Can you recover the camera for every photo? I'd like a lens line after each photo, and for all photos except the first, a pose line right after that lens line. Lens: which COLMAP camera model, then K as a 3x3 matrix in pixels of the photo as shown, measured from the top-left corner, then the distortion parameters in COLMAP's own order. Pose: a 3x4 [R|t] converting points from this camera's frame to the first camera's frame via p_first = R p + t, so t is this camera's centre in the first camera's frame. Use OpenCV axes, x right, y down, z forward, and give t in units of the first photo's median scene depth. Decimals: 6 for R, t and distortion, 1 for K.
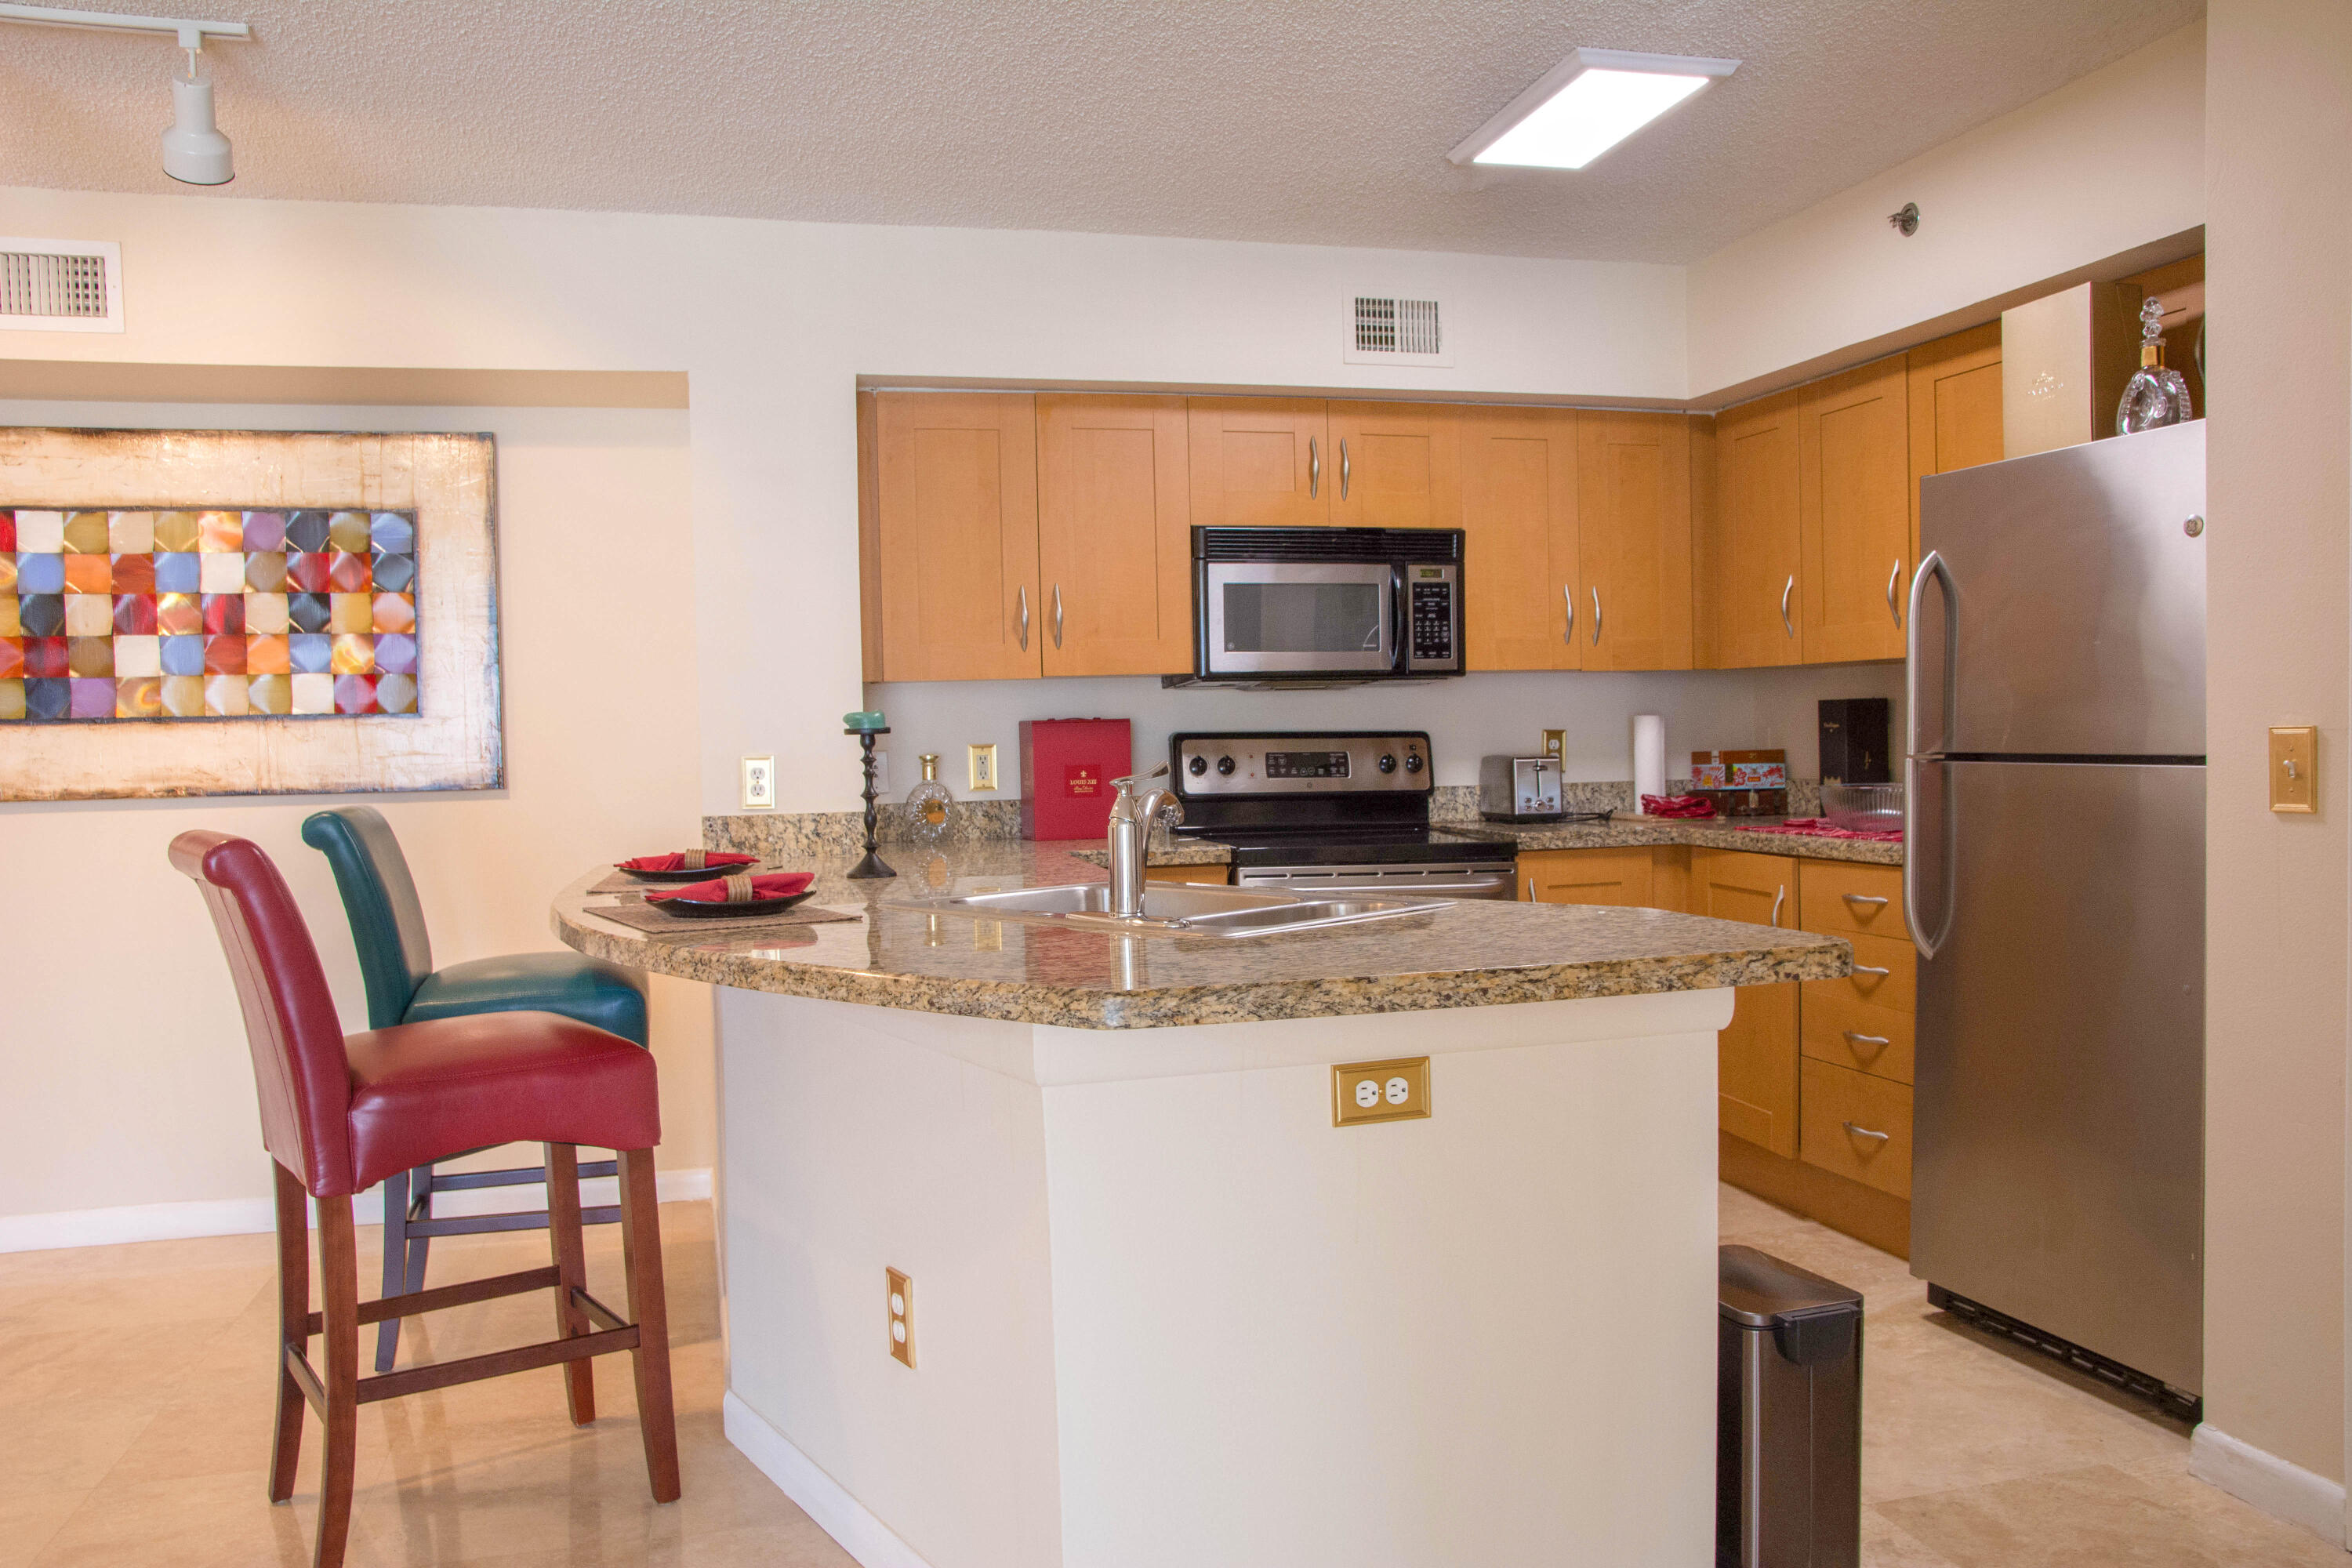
lens RADIAL K [[1790.6, 0, 1164.5], [0, 1790.6, 813.4], [0, 0, 1]] dist [-0.124531, 0.127684]
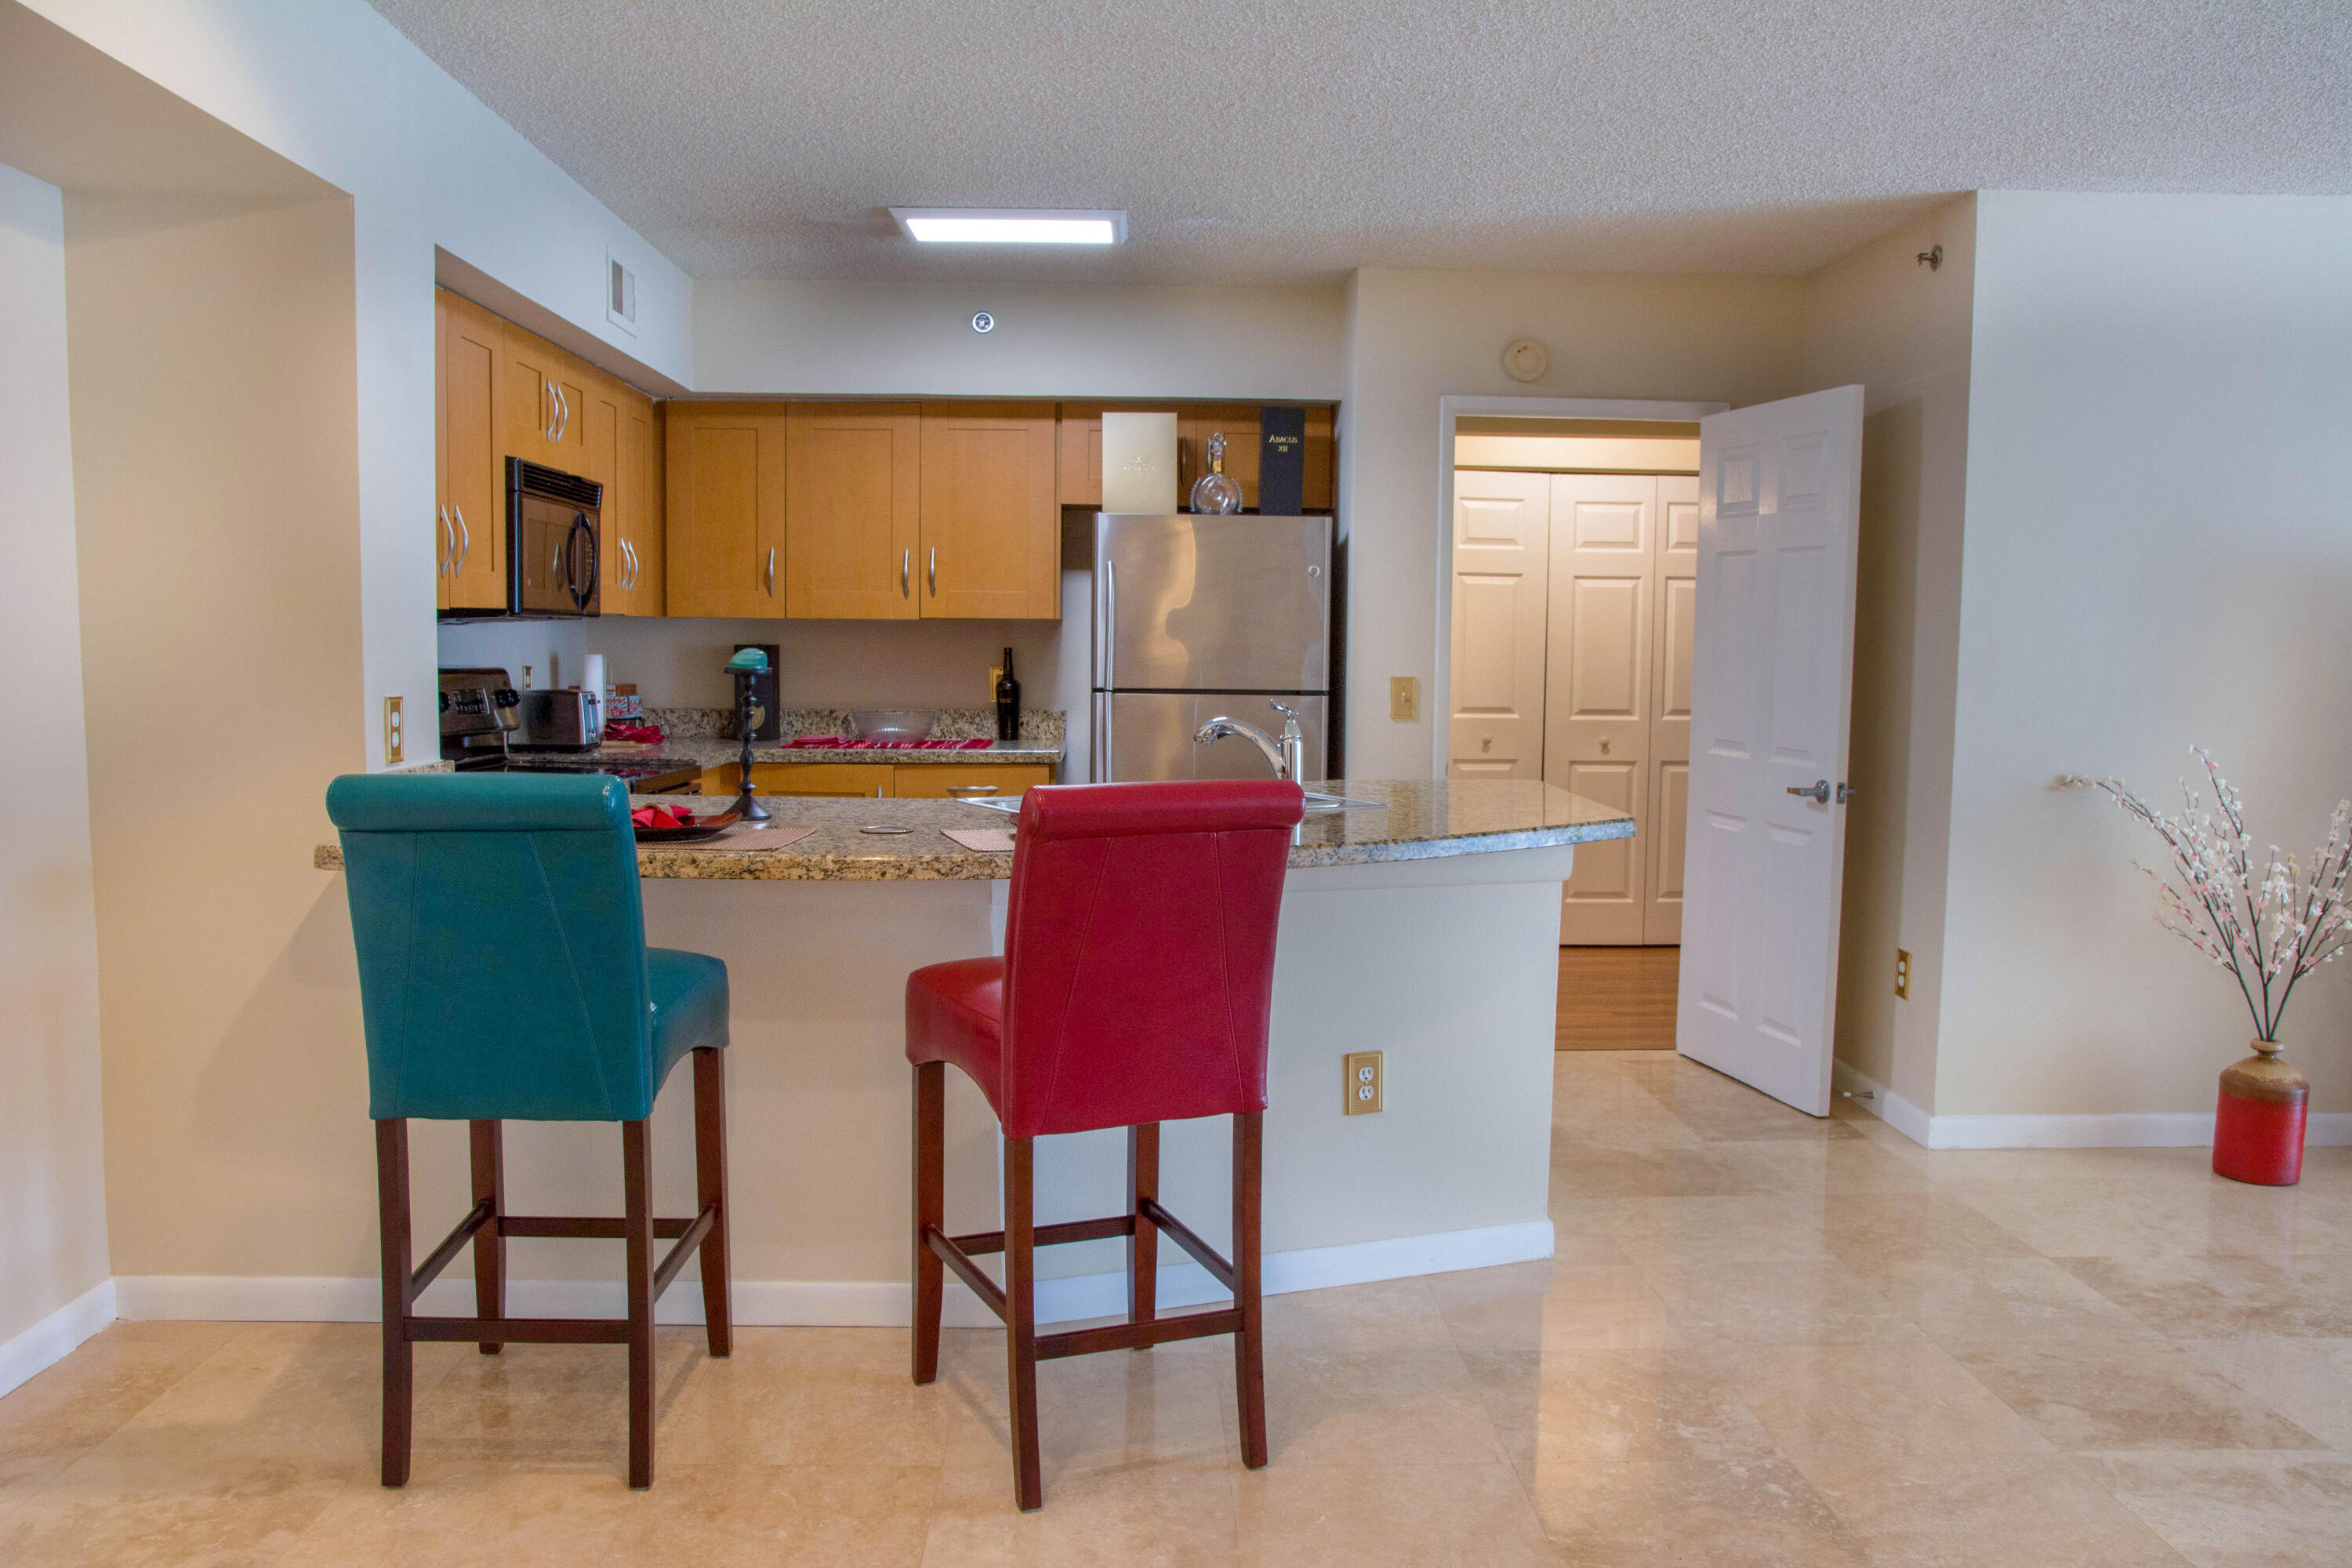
lens RADIAL K [[1777.2, 0, 1173.0], [0, 1777.2, 801.7], [0, 0, 1]] dist [-0.122601, 0.121117]
pose [[0.221004, -0.063404, 0.973210, -0.863685], [0.028864, 0.997873, 0.058456, -0.018862], [-0.974846, 0.015172, 0.222364, 0.452975]]
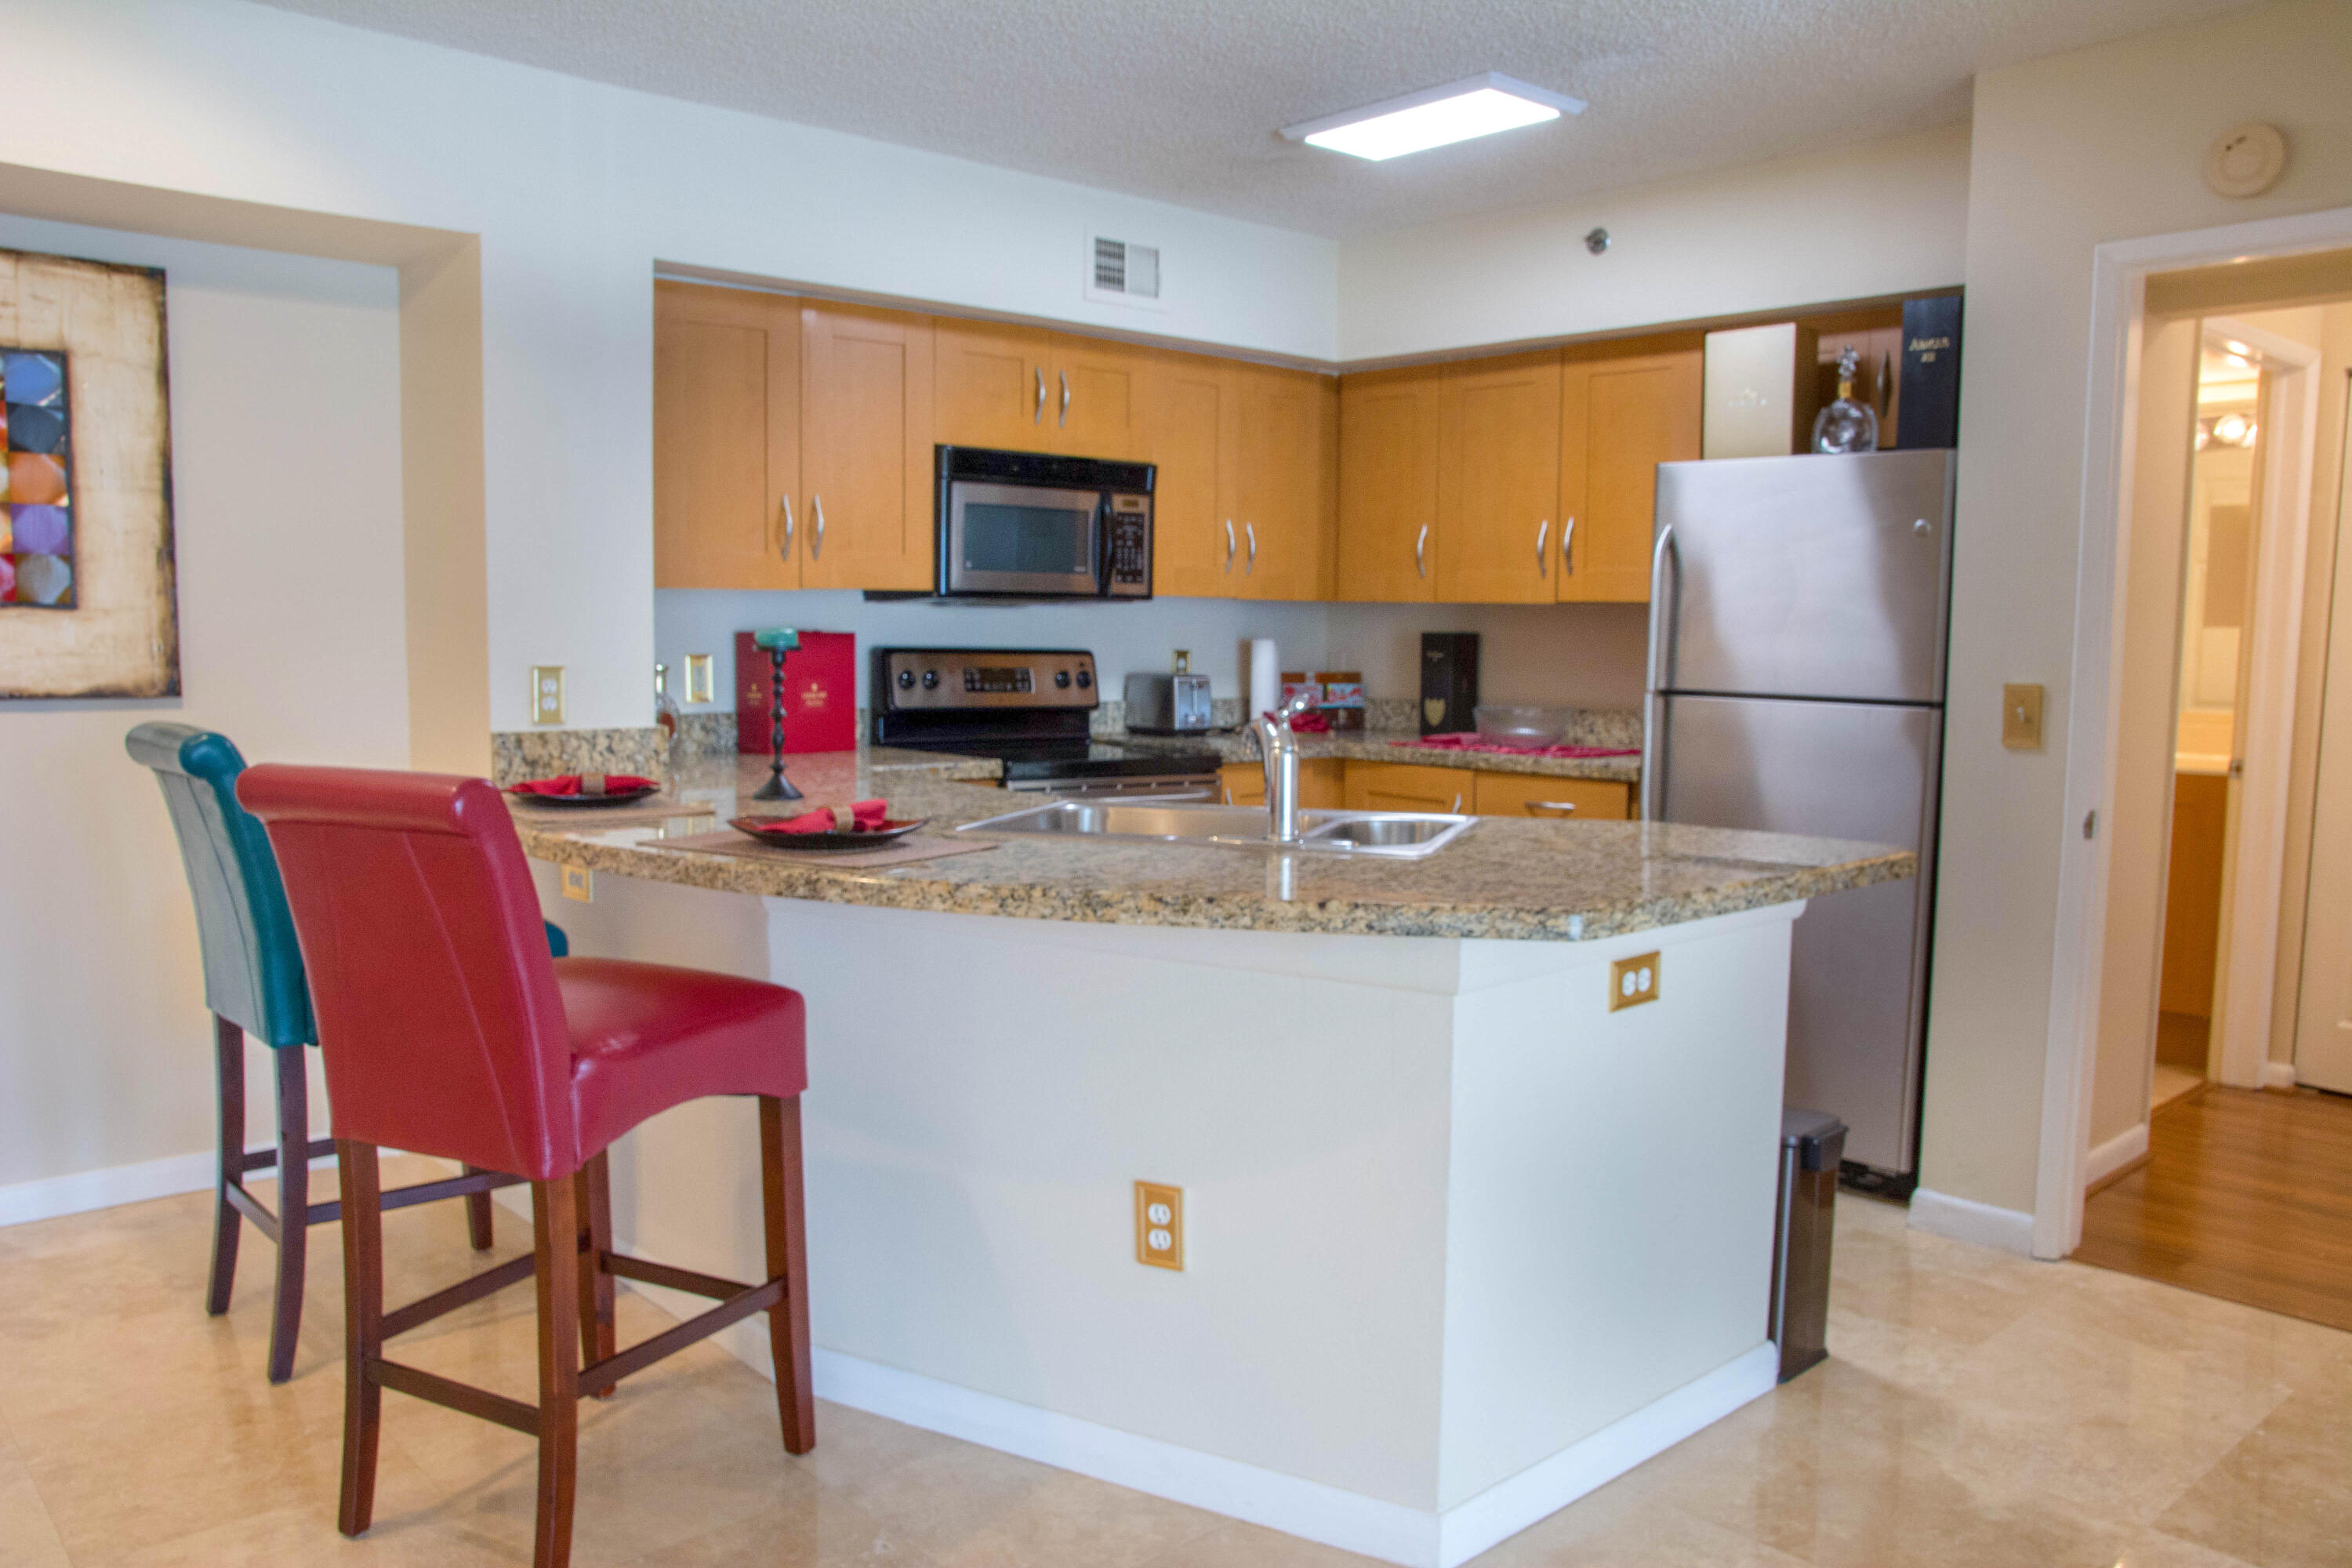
lens RADIAL K [[1777.2, 0, 1173.0], [0, 1777.2, 801.7], [0, 0, 1]] dist [-0.122601, 0.121117]
pose [[0.886154, -0.013972, 0.463180, -0.342152], [-0.010799, 0.998651, 0.050787, -0.011259], [-0.463265, -0.050007, 0.884808, 0.043756]]
